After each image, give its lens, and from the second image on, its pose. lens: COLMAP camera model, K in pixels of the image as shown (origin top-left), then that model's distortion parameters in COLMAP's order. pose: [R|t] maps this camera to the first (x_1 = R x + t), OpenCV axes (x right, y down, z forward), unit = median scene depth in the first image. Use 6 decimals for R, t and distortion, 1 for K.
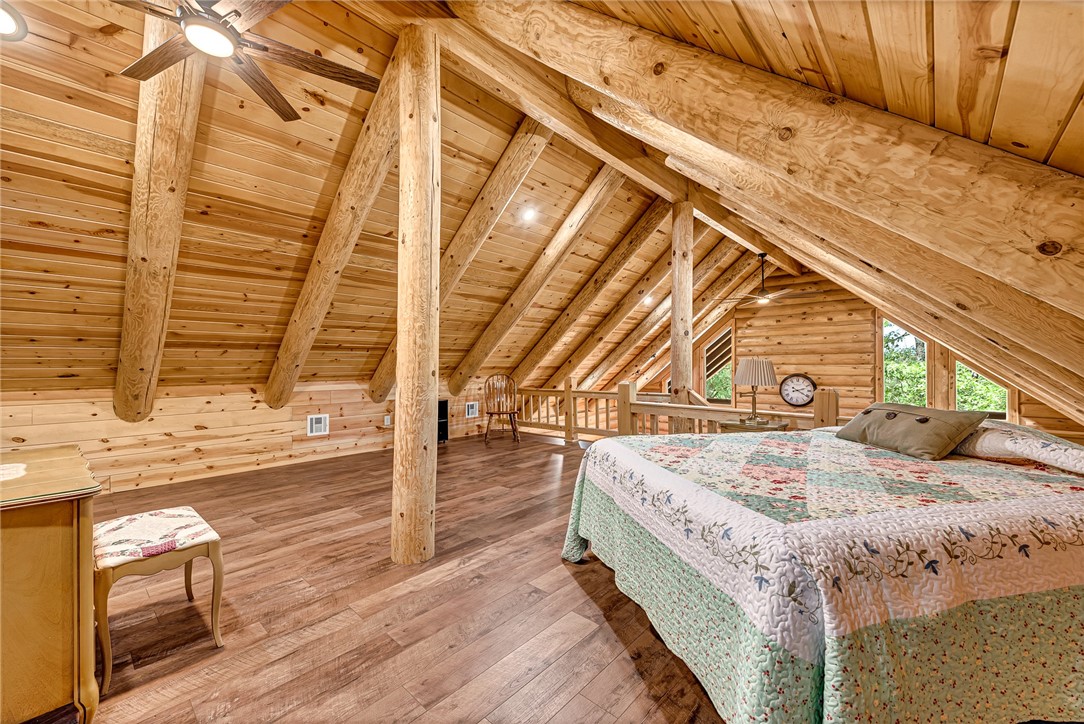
lens RADIAL K [[432.2, 0, 546.3], [0, 432.2, 362.3], [0, 0, 1]] dist [0.014383, -0.003989]
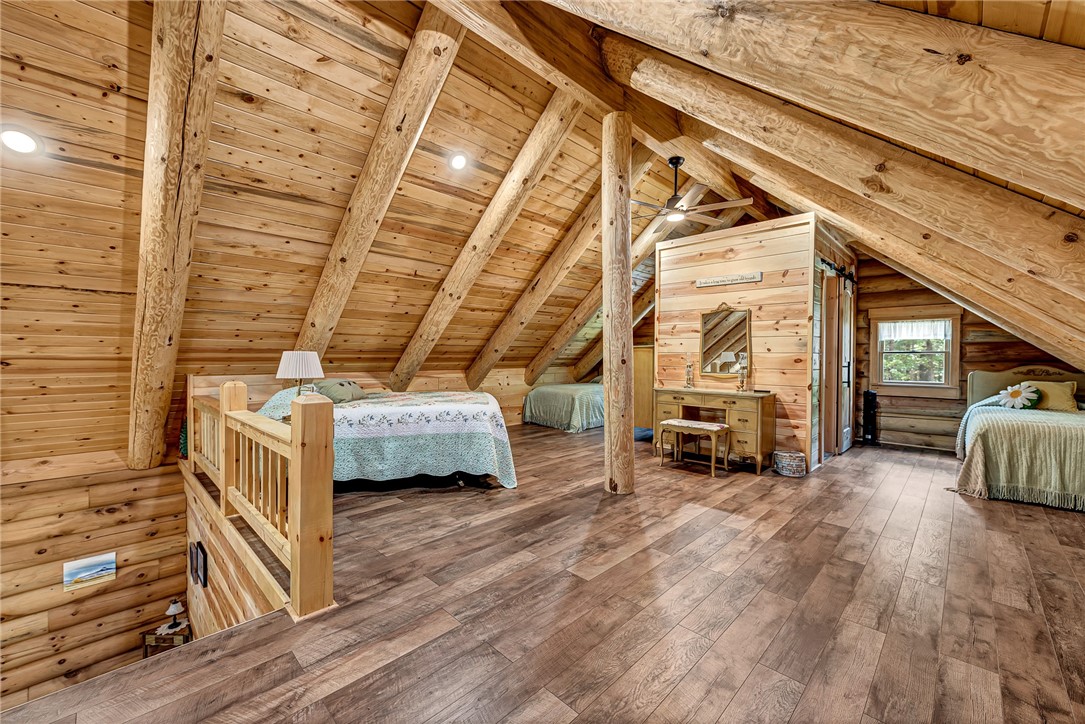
lens RADIAL K [[432.6, 0, 546.2], [0, 432.6, 359.0], [0, 0, 1]] dist [0.014383, -0.003989]
pose [[-0.999280, -0.000701, 0.037937, -0.110521], [-0.000560, 0.999993, 0.003750, 0.008381], [-0.037940, 0.003726, -0.999273, 2.253895]]
